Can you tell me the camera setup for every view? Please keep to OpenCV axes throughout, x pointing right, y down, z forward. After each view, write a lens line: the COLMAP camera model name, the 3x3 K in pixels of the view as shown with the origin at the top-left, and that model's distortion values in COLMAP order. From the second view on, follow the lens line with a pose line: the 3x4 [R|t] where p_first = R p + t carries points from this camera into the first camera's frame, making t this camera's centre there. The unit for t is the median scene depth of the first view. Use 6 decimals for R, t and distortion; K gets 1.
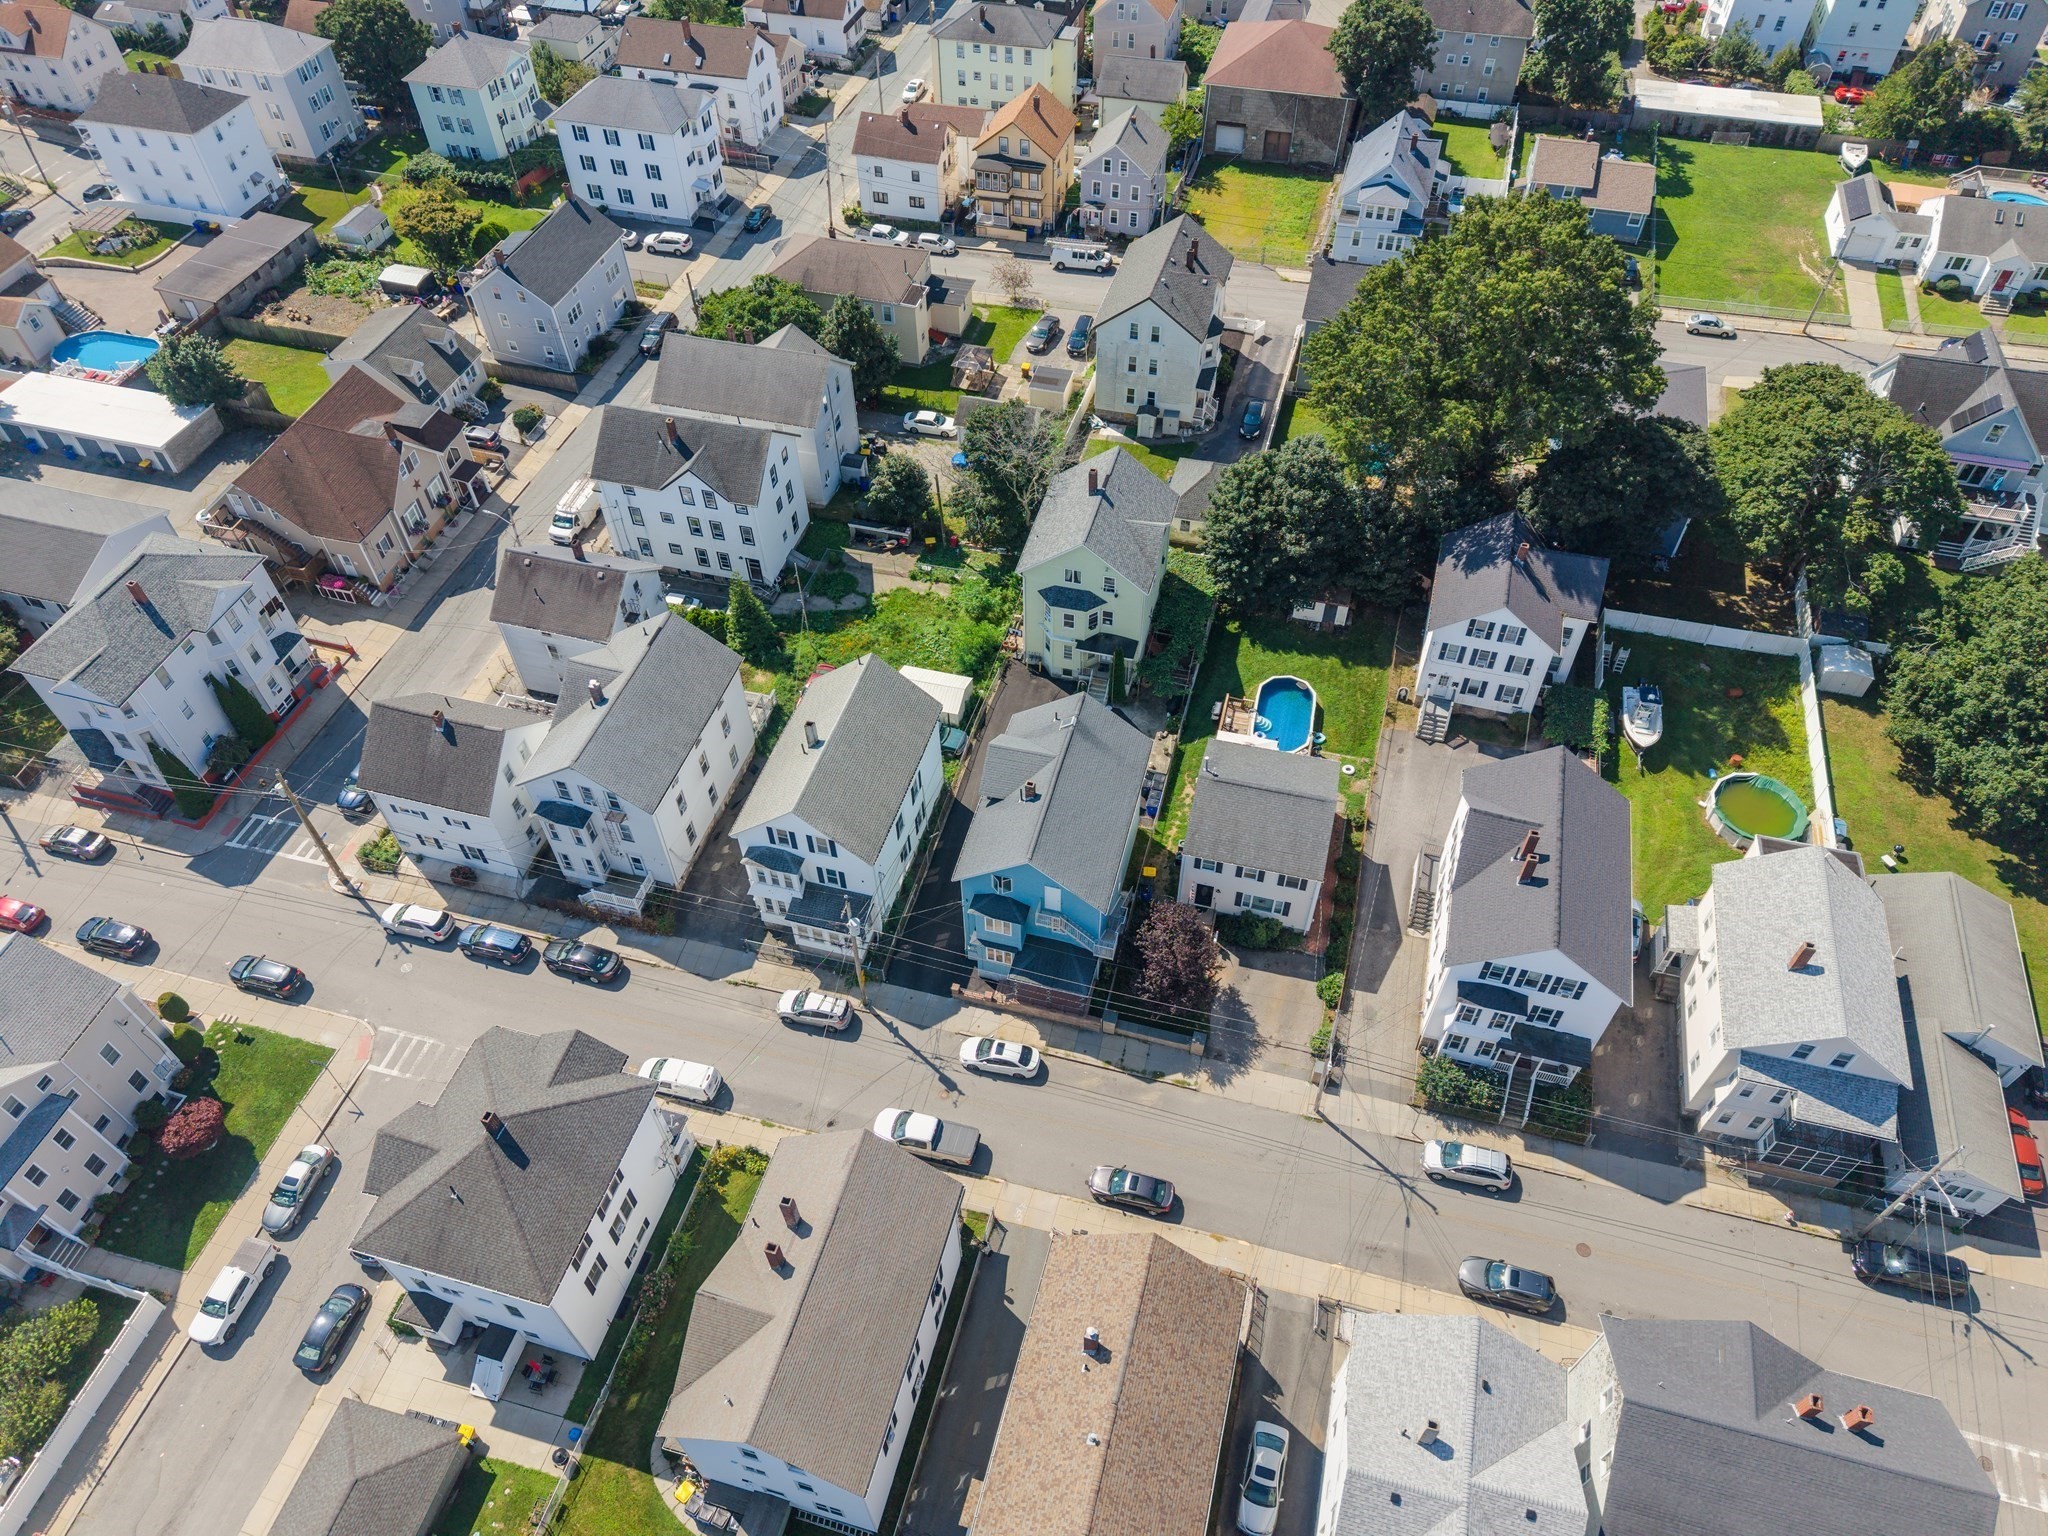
lens RADIAL K [[1377.7, 0, 1021.0], [0, 1377.7, 757.9], [0, 0, 1]] dist [0.022714, -0.018712]
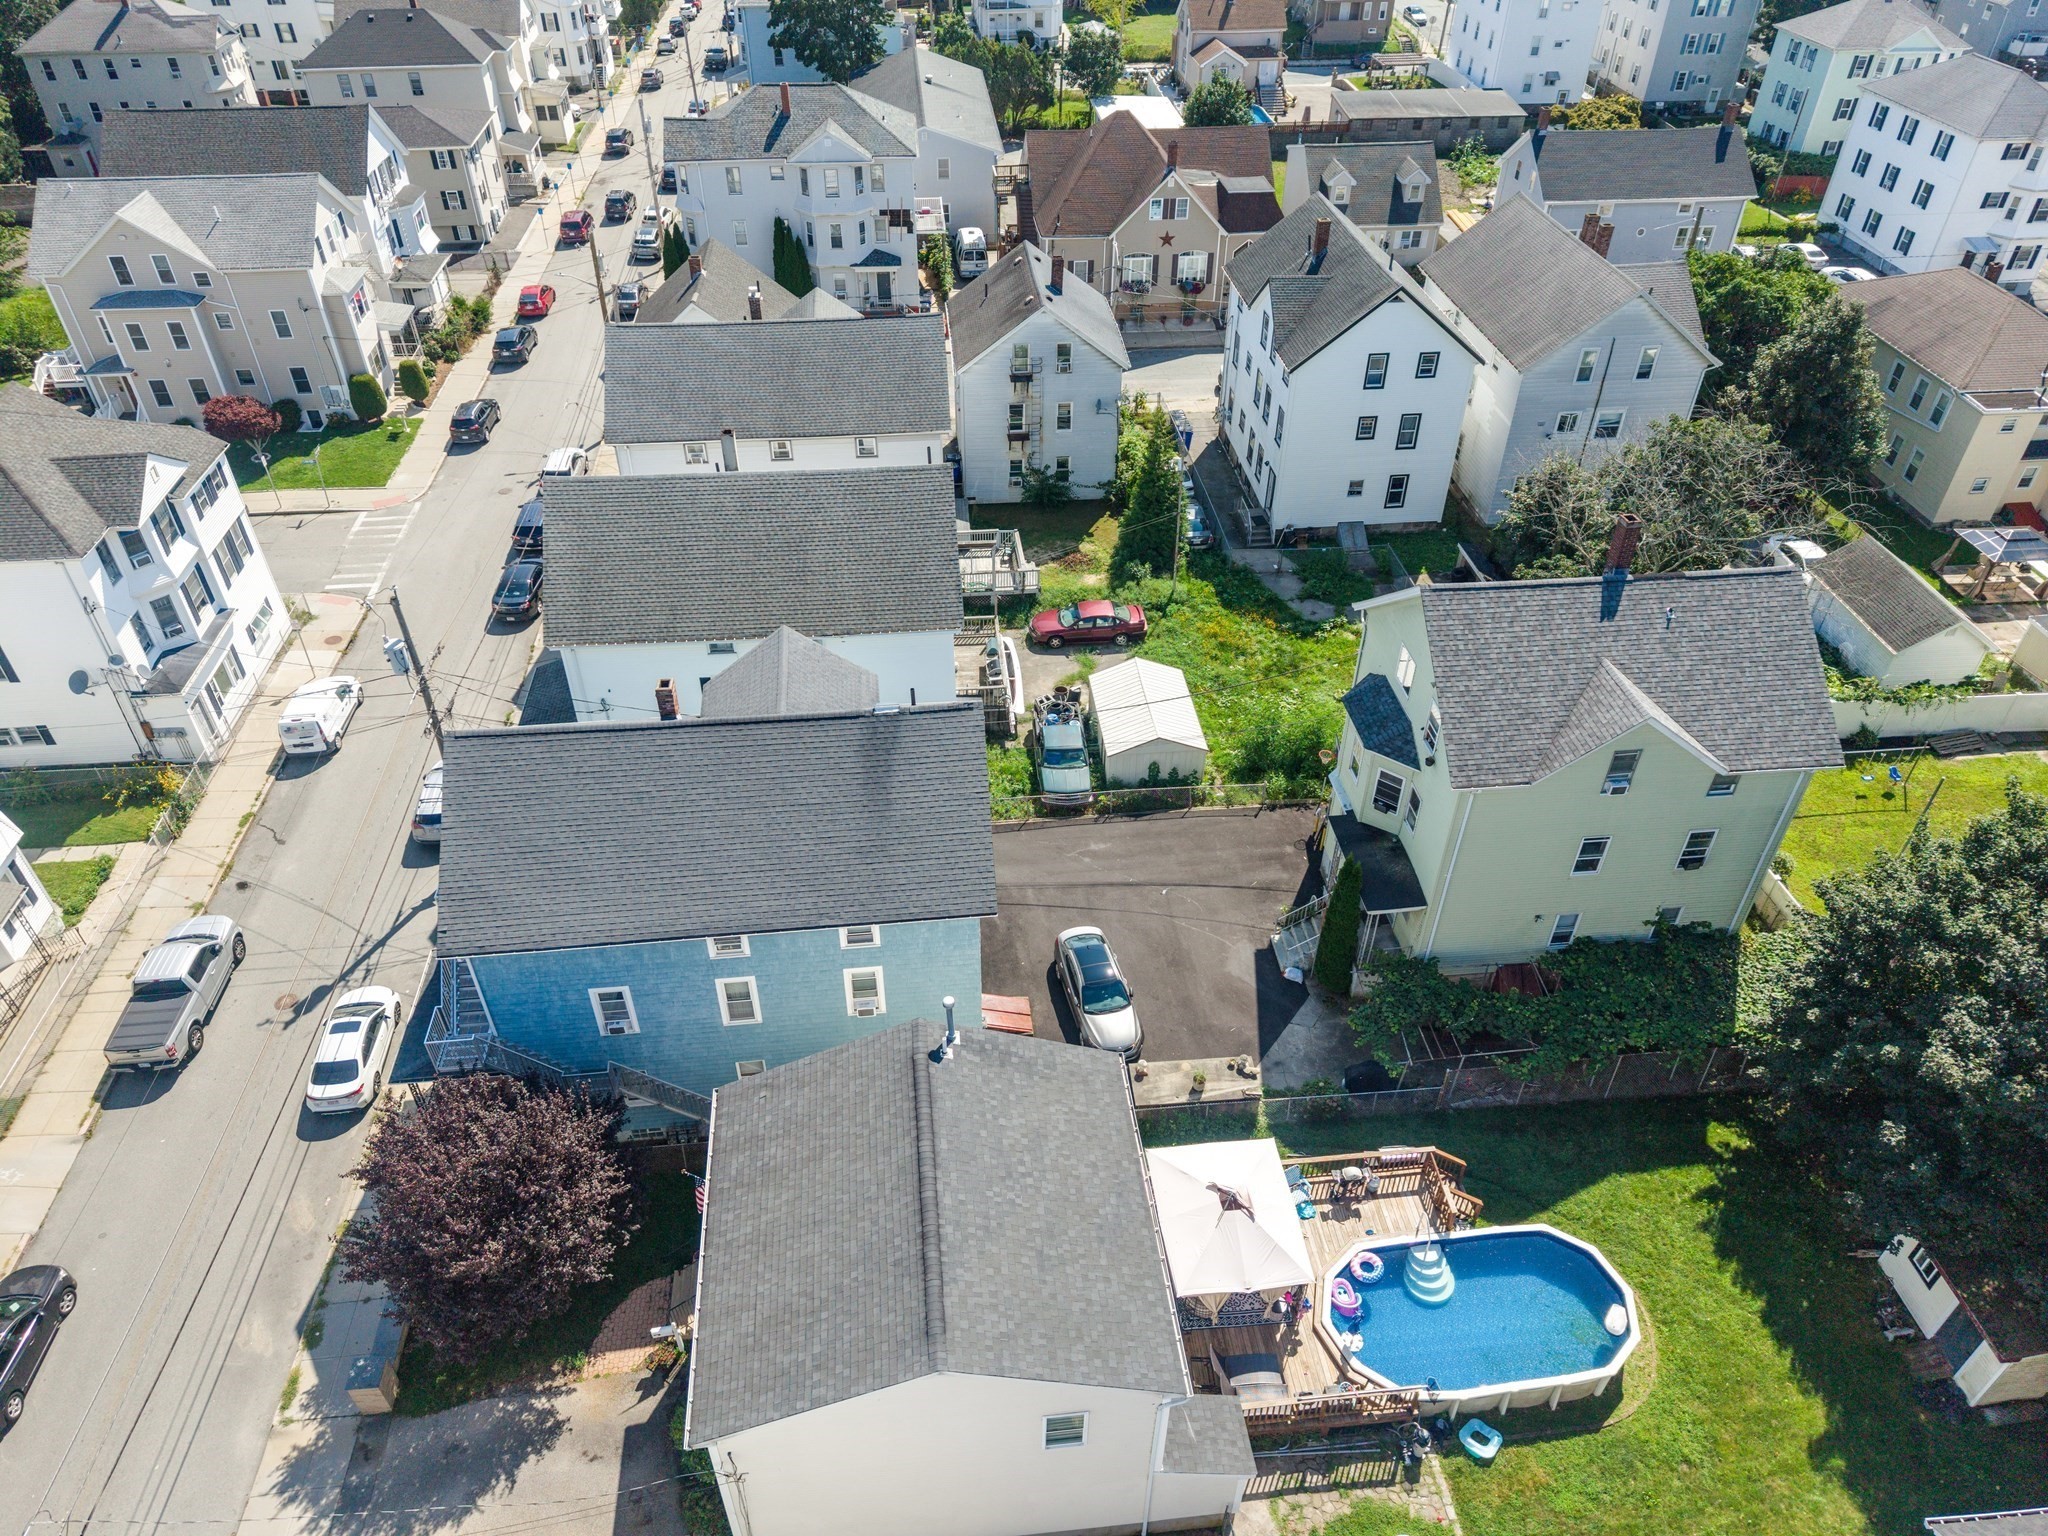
lens RADIAL K [[1377.7, 0, 1021.0], [0, 1377.7, 757.9], [0, 0, 1]] dist [0.022714, -0.018712]
pose [[0.358814, 0.594060, -0.719962, 0.334029], [-0.707717, 0.676062, 0.205125, -0.120157], [0.608596, 0.435928, 0.663007, 0.667391]]
